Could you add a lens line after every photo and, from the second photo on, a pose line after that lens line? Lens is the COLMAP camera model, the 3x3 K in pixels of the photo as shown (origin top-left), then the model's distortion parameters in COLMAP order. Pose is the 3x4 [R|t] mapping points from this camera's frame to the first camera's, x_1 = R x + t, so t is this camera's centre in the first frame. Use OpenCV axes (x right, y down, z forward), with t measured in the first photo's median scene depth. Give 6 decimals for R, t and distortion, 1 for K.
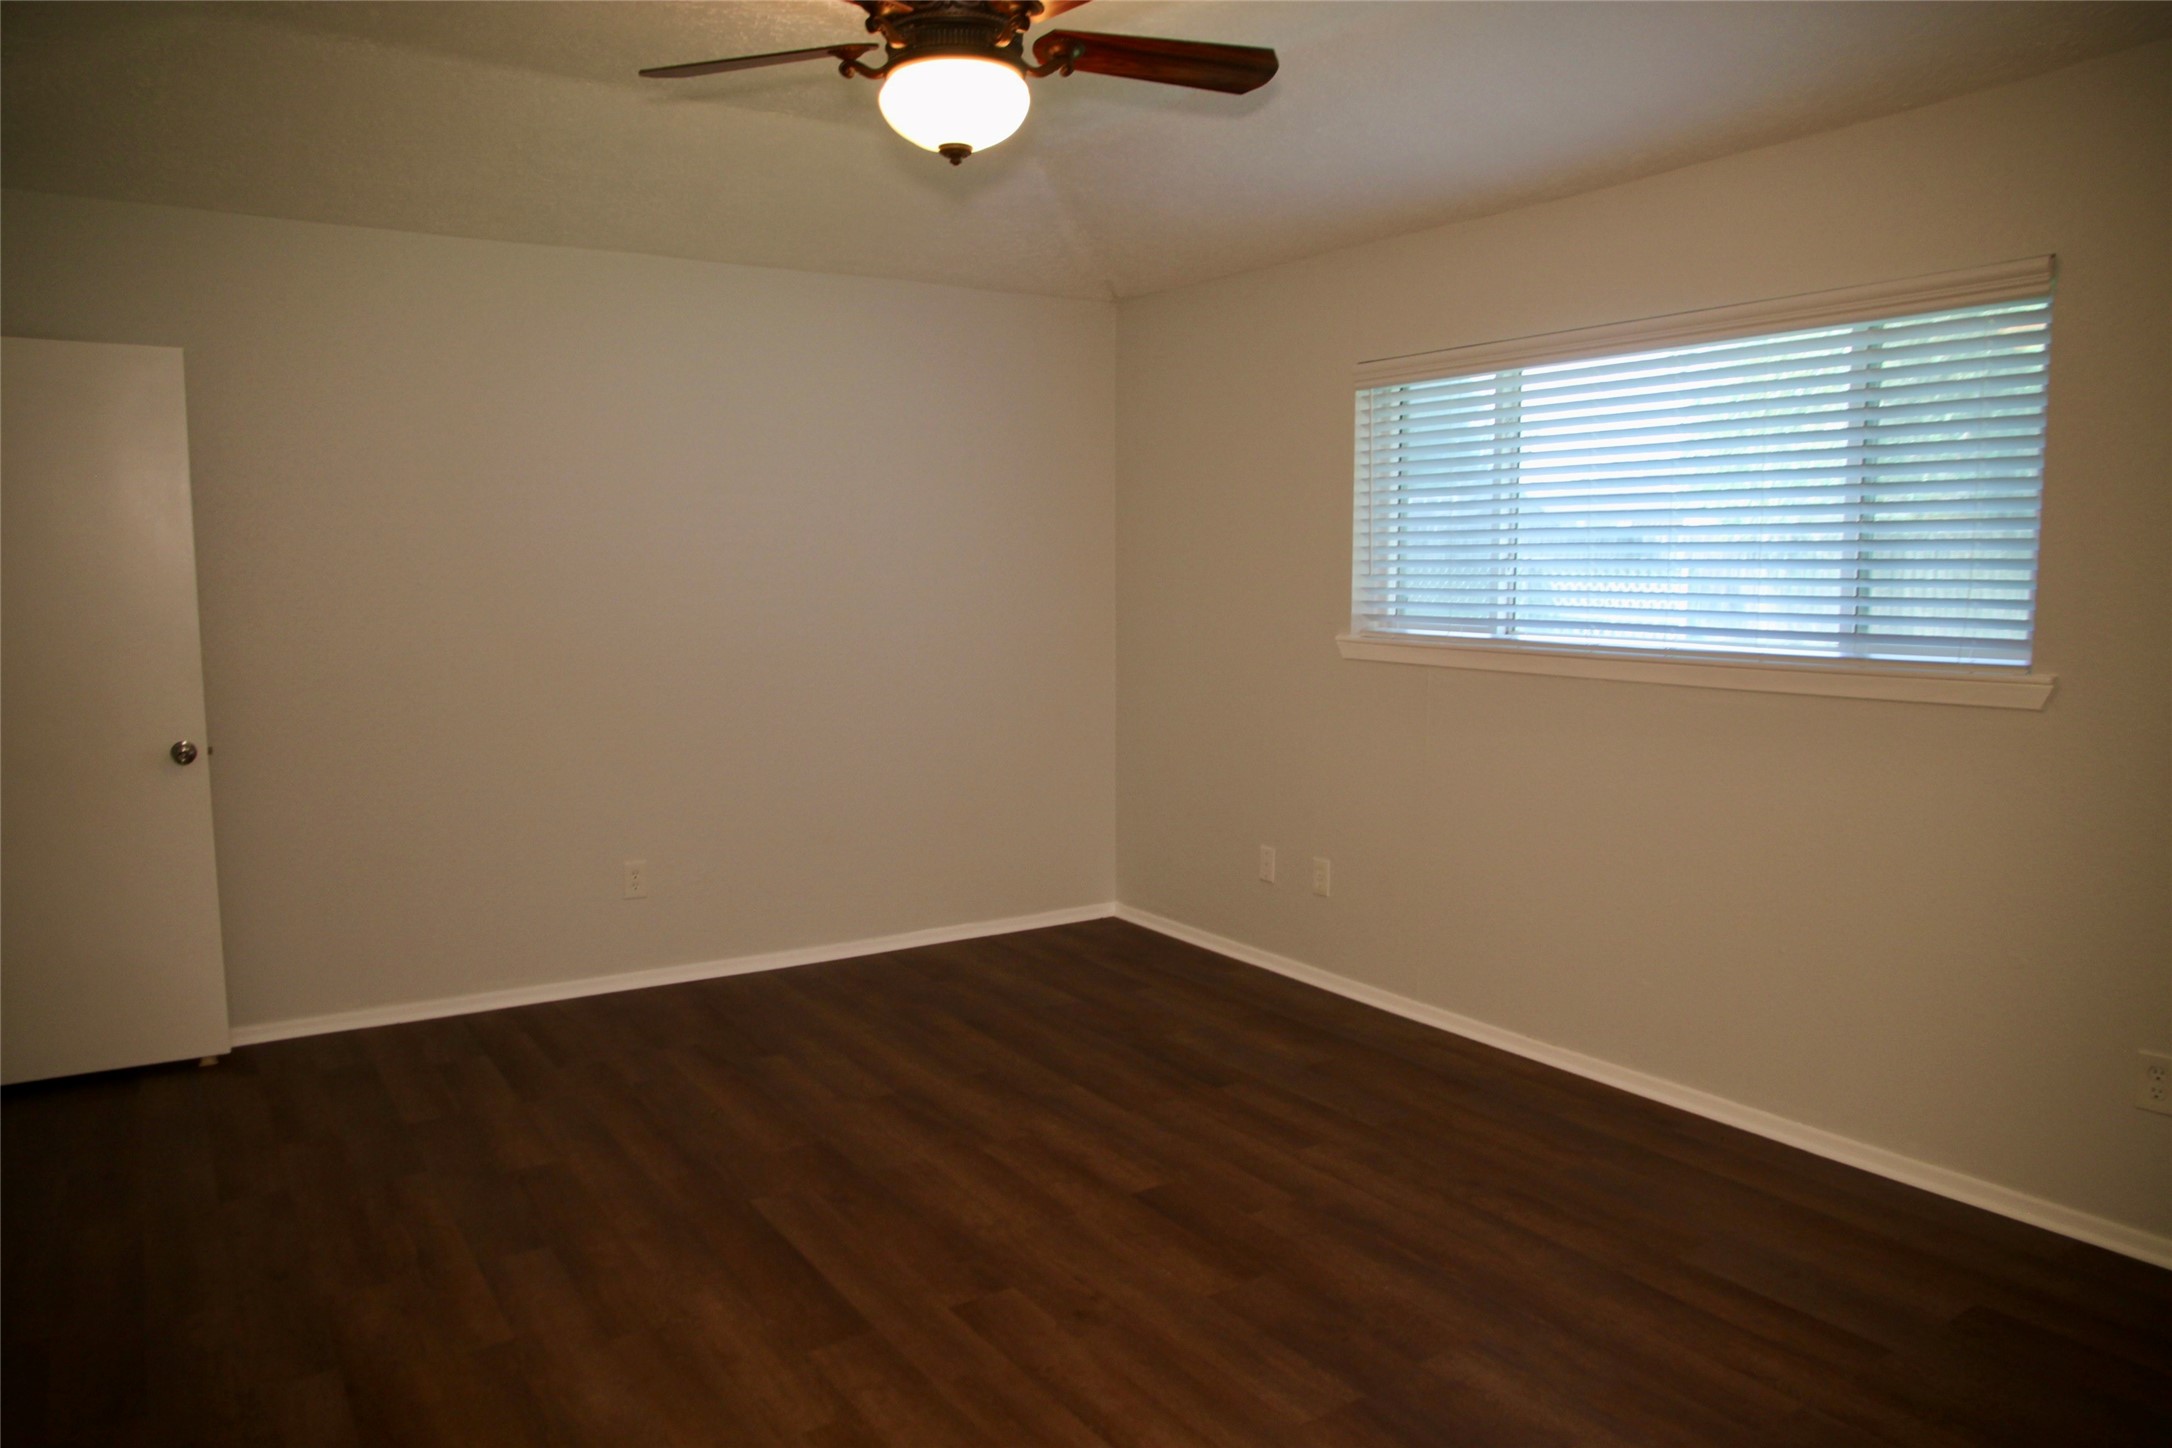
lens RADIAL K [[1466.9, 0, 1086.0], [0, 1466.9, 724.0], [0, 0, 1]] dist [-0.127741, 0.071665]
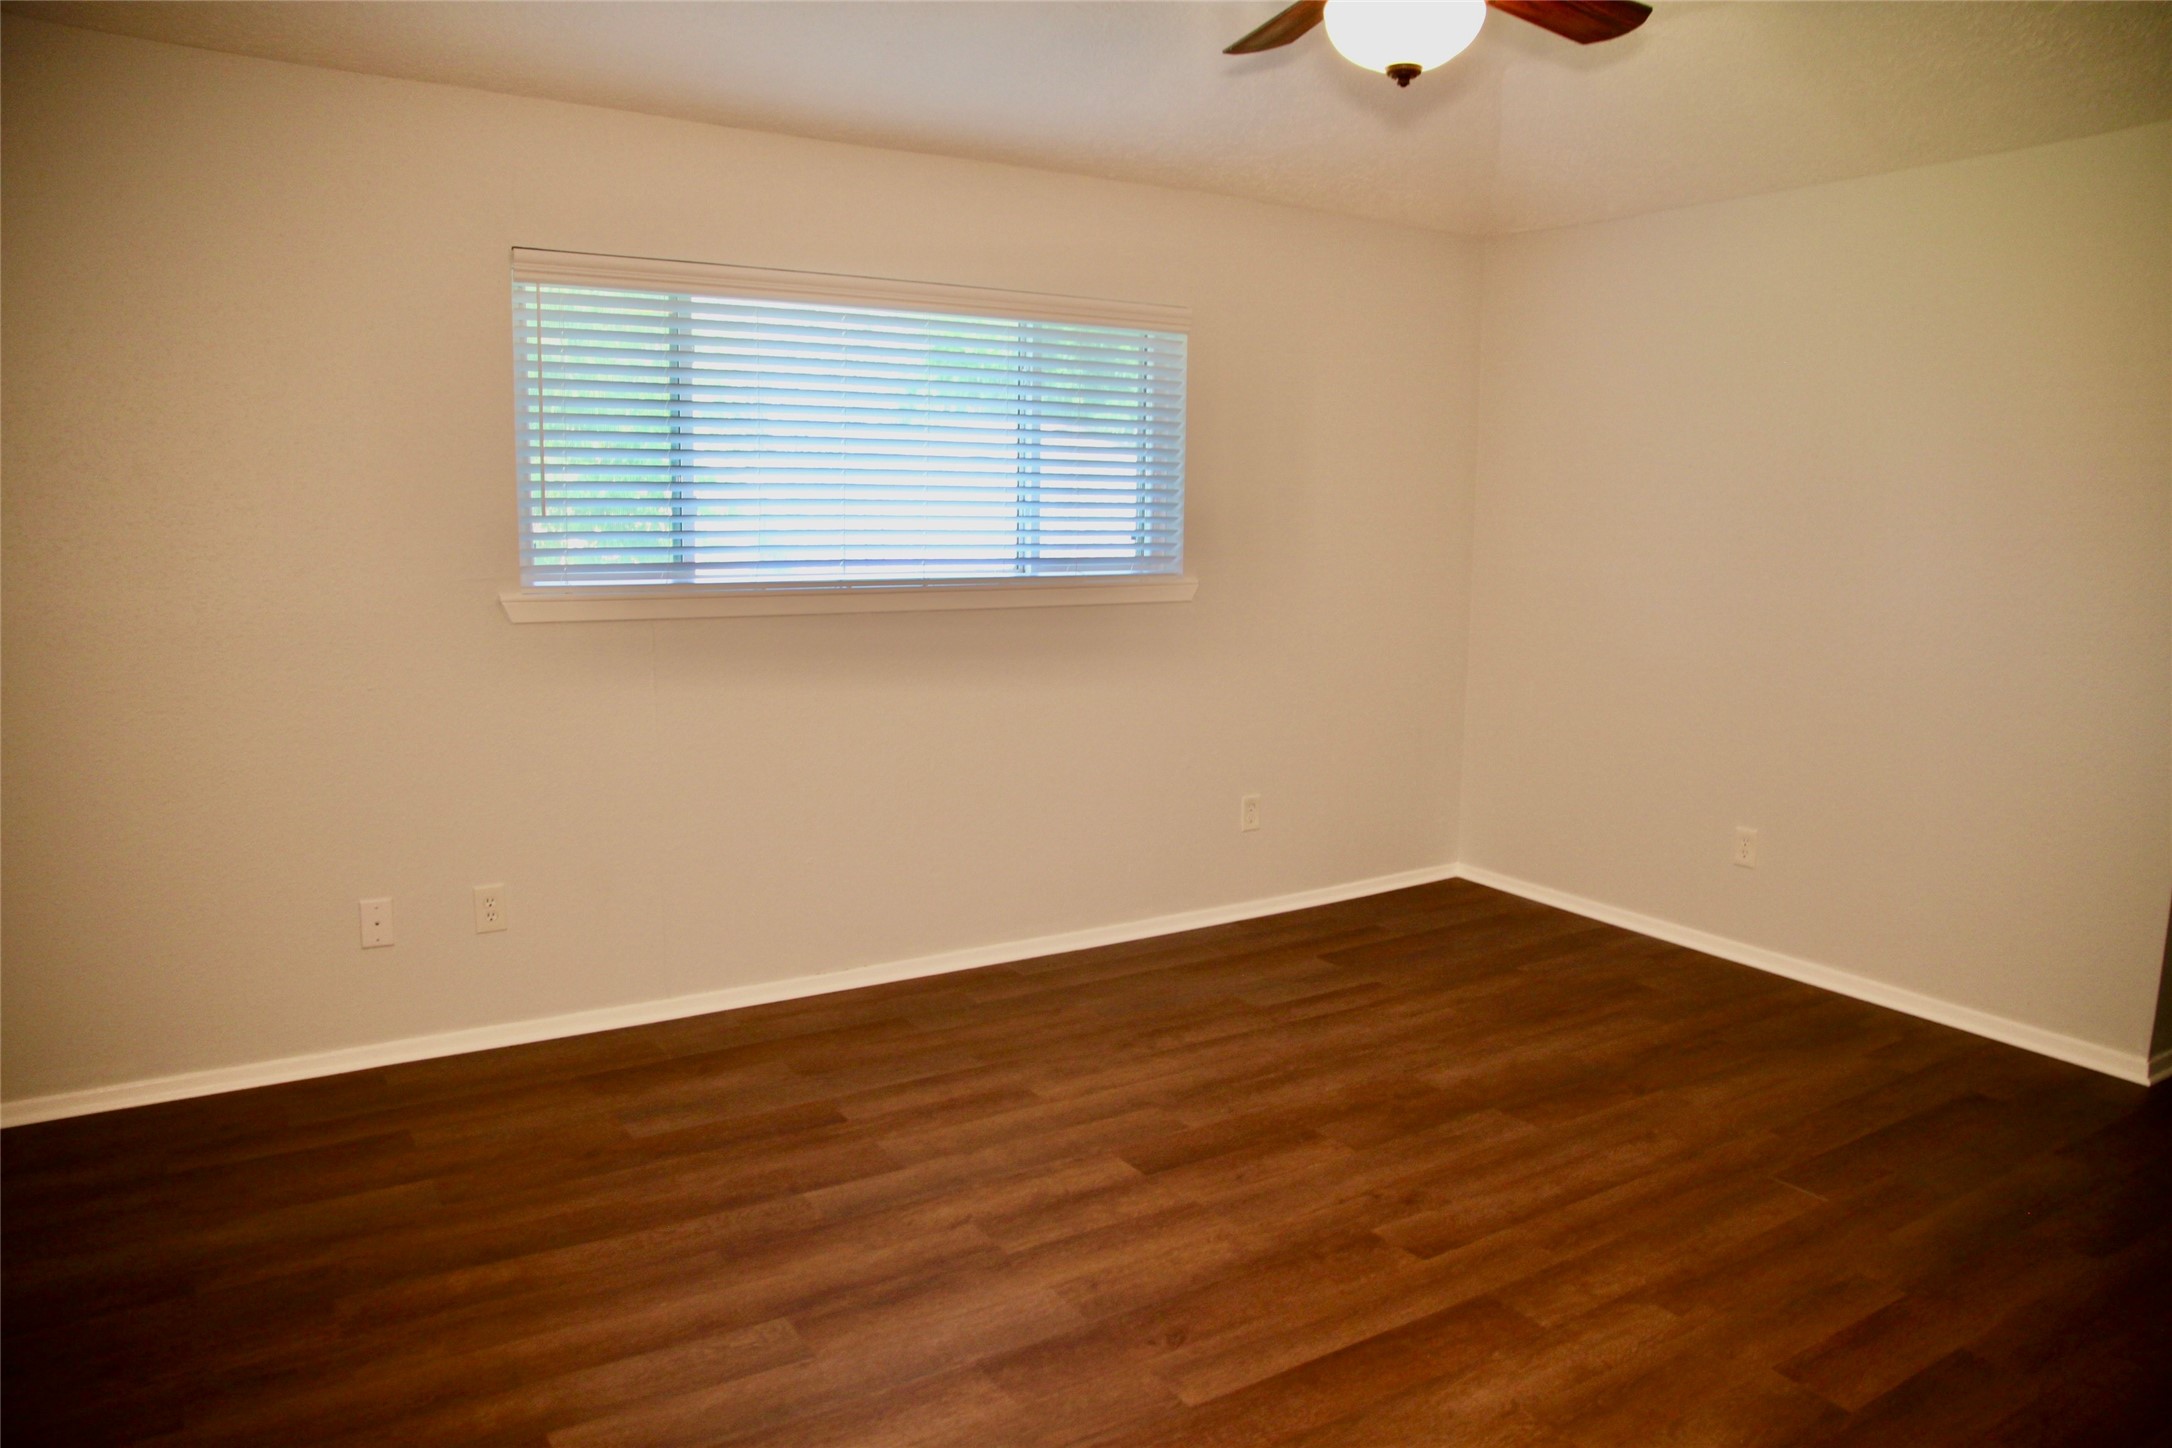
lens RADIAL K [[1466.9, 0, 1086.0], [0, 1466.9, 724.0], [0, 0, 1]] dist [-0.127741, 0.071665]
pose [[0.027543, -0.145330, 0.989000, -0.877550], [0.092571, 0.985494, 0.142237, -0.108264], [-0.995325, 0.087635, 0.040597, 0.980021]]
